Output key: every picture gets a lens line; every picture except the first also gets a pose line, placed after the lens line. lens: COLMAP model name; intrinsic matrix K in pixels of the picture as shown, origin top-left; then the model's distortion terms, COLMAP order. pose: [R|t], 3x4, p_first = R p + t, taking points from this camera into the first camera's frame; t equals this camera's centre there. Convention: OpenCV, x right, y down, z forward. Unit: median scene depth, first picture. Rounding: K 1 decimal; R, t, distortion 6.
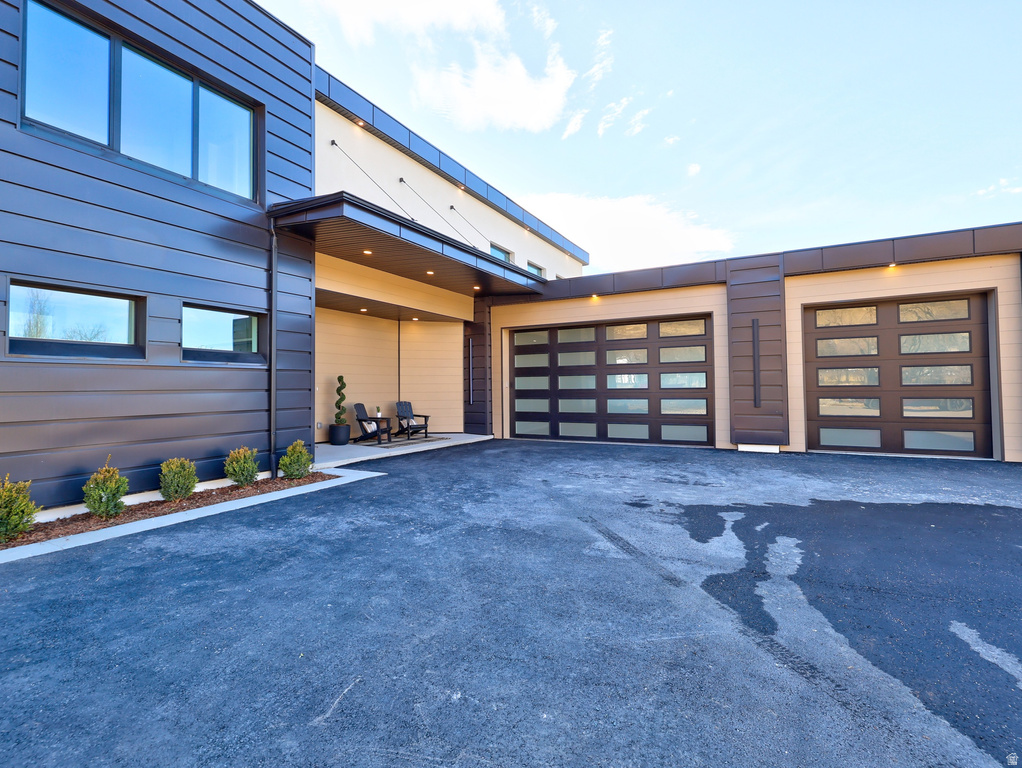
lens RADIAL K [[501.7, 0, 516.1], [0, 501.7, 378.1], [0, 0, 1]] dist [-0.031845, 0.005411]
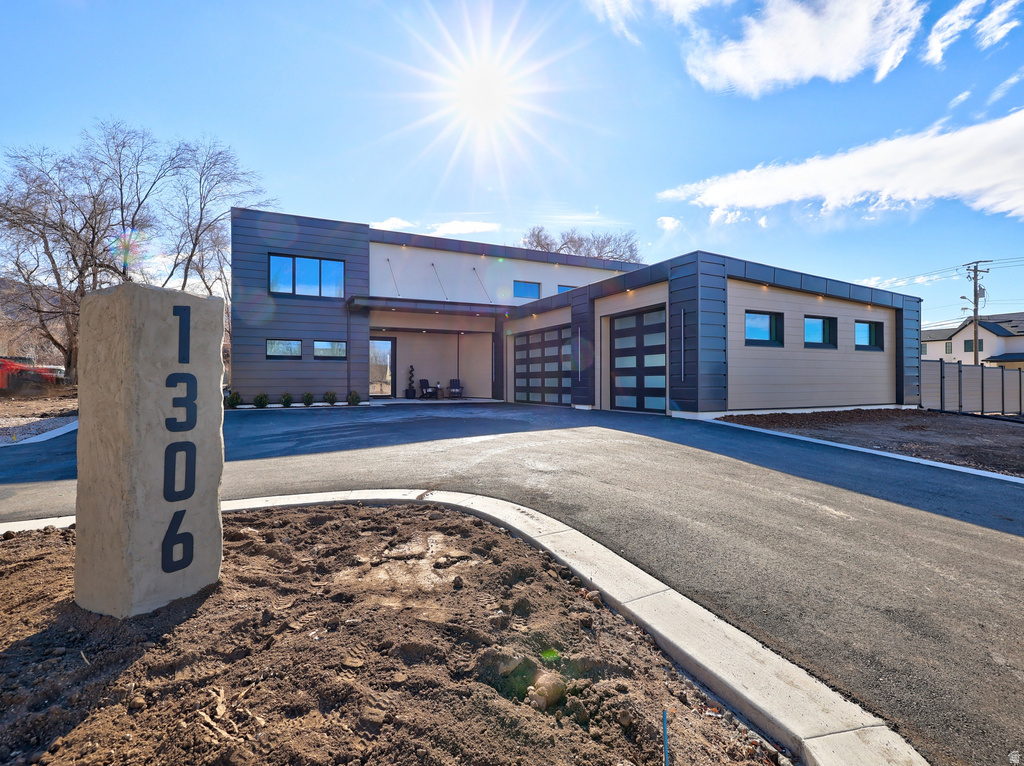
lens RADIAL K [[502.7, 0, 514.4], [0, 502.7, 381.5], [0, 0, 1]] dist [-0.031845, 0.005411]
pose [[0.819144, 0.007490, -0.573539, 1.144087], [0.006525, 0.999728, 0.022374, 0.018563], [0.573551, -0.022070, 0.818873, -0.427186]]
